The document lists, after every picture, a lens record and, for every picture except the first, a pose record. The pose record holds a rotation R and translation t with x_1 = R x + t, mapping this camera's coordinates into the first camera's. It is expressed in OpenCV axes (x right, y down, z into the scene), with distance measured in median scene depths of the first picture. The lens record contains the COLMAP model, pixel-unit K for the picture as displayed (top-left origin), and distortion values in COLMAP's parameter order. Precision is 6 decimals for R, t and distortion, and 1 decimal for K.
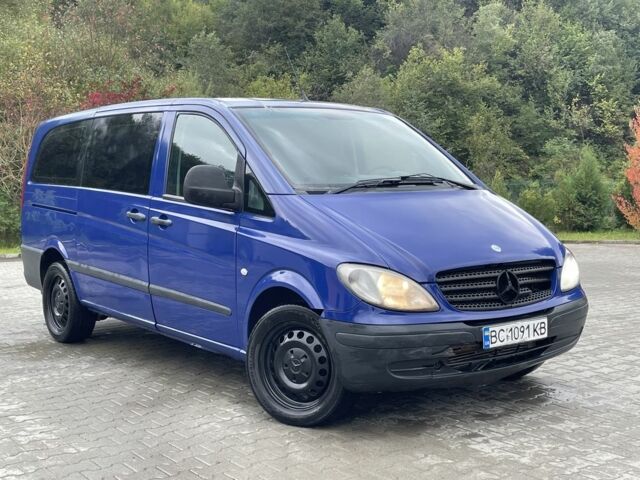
lens RADIAL K [[858.7, 0, 331.3], [0, 858.7, 250.8], [0, 0, 1]] dist [0.148460, -0.309891]
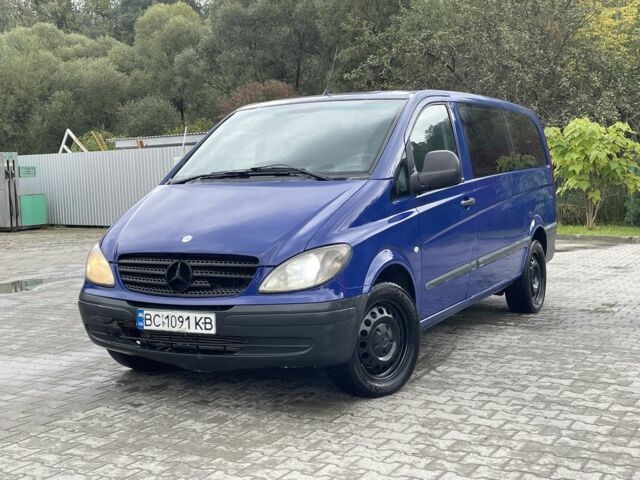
lens RADIAL K [[860.0, 0, 325.6], [0, 860.0, 242.8], [0, 0, 1]] dist [0.145038, -0.306189]
pose [[0.397329, 0.068785, -0.915095, 1.024426], [-0.053723, 0.997220, 0.051632, -0.051531], [0.916102, 0.028647, 0.399919, 0.628783]]
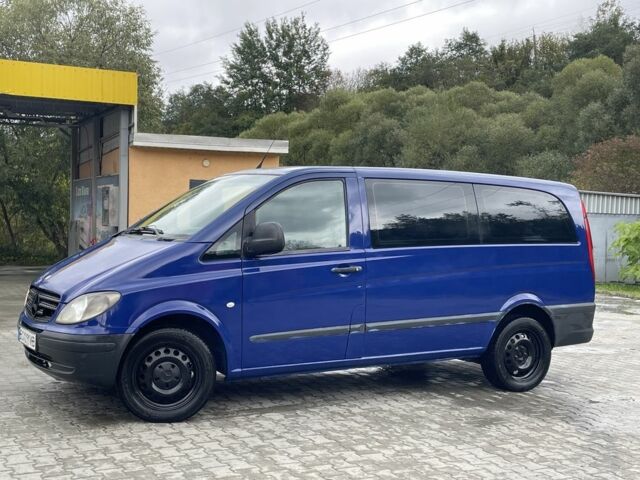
lens RADIAL K [[860.2, 0, 320.0], [0, 860.2, 240.0], [0, 0, 1]] dist [0.140241, -0.281283]
pose [[-0.139507, 0.023262, -0.989948, 1.278113], [-0.114927, 0.992588, 0.039520, -0.141771], [0.983529, 0.119285, -0.135799, 1.368618]]
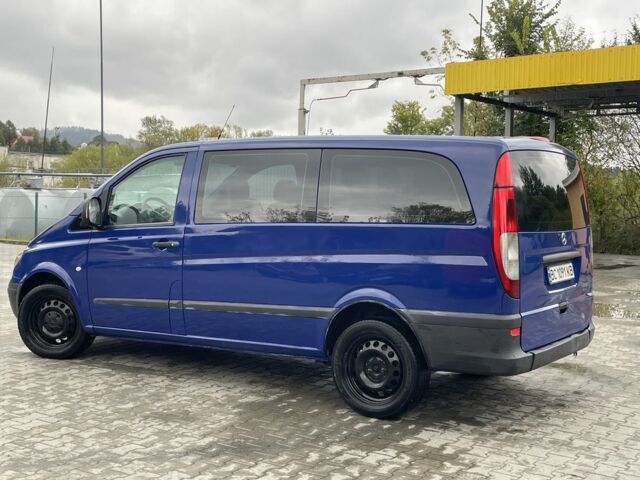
lens RADIAL K [[859.1, 0, 310.9], [0, 859.1, 239.2], [0, 0, 1]] dist [0.147368, -0.308143]
pose [[-0.951651, 0.008315, -0.307070, 0.247907], [-0.035369, 0.990019, 0.136422, -0.238785], [0.305139, 0.140687, -0.941858, 2.466540]]
